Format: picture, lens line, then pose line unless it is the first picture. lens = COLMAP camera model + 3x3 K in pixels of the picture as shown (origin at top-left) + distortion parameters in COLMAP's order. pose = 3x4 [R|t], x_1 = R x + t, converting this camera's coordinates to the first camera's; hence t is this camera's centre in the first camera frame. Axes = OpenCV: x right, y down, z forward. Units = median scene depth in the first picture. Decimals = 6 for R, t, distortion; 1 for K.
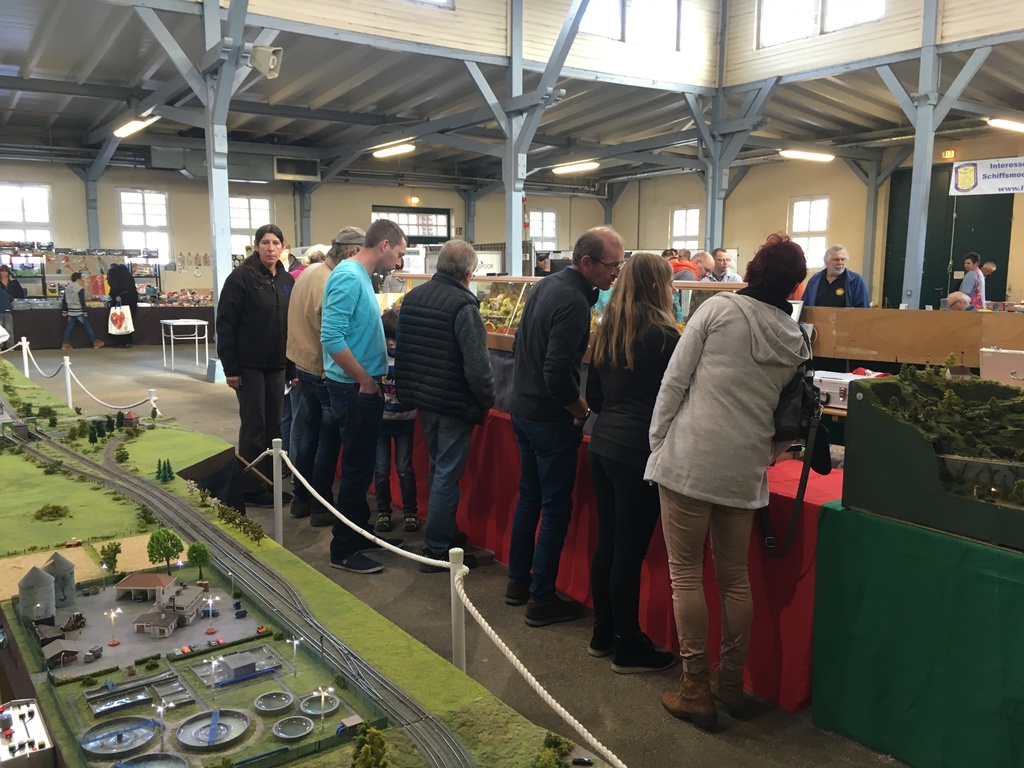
lens RADIAL K [[876.0, 0, 511.3], [0, 876.0, 388.7], [0, 0, 1]] dist [0.088627, -0.131480]
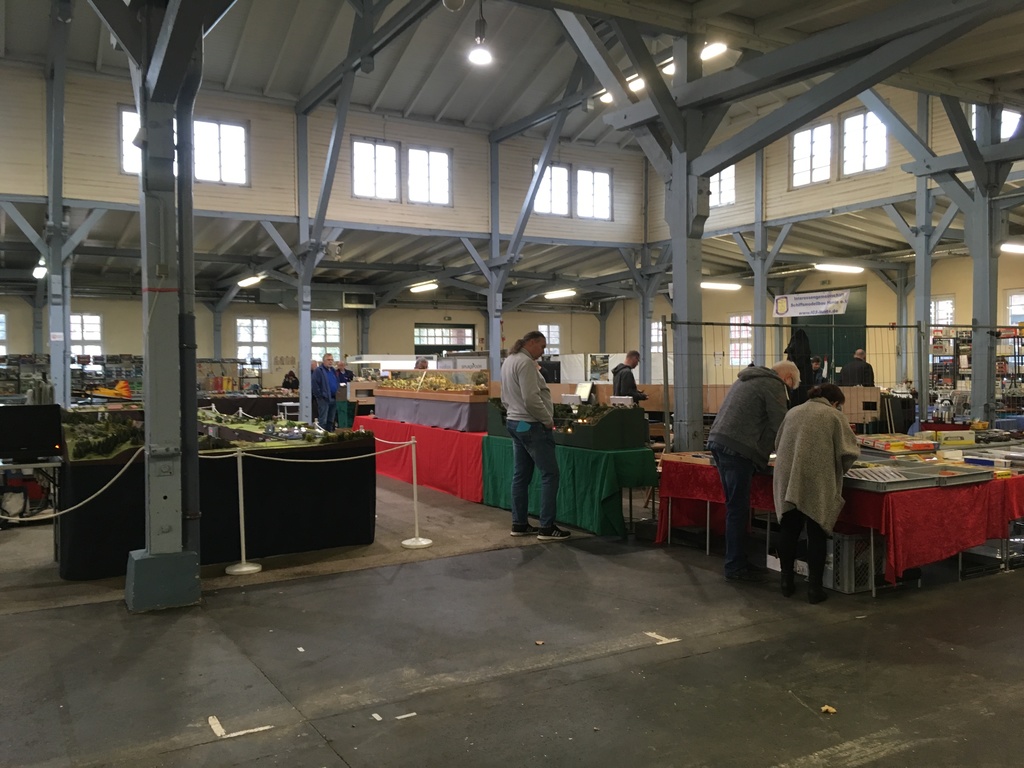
lens RADIAL K [[876.0, 0, 511.3], [0, 876.0, 388.7], [0, 0, 1]] dist [0.088627, -0.131480]
pose [[0.996604, -0.009554, -0.081784, 0.133101], [0.000047, 0.993312, -0.115462, 0.062068], [0.082340, 0.115066, 0.989939, -0.412302]]
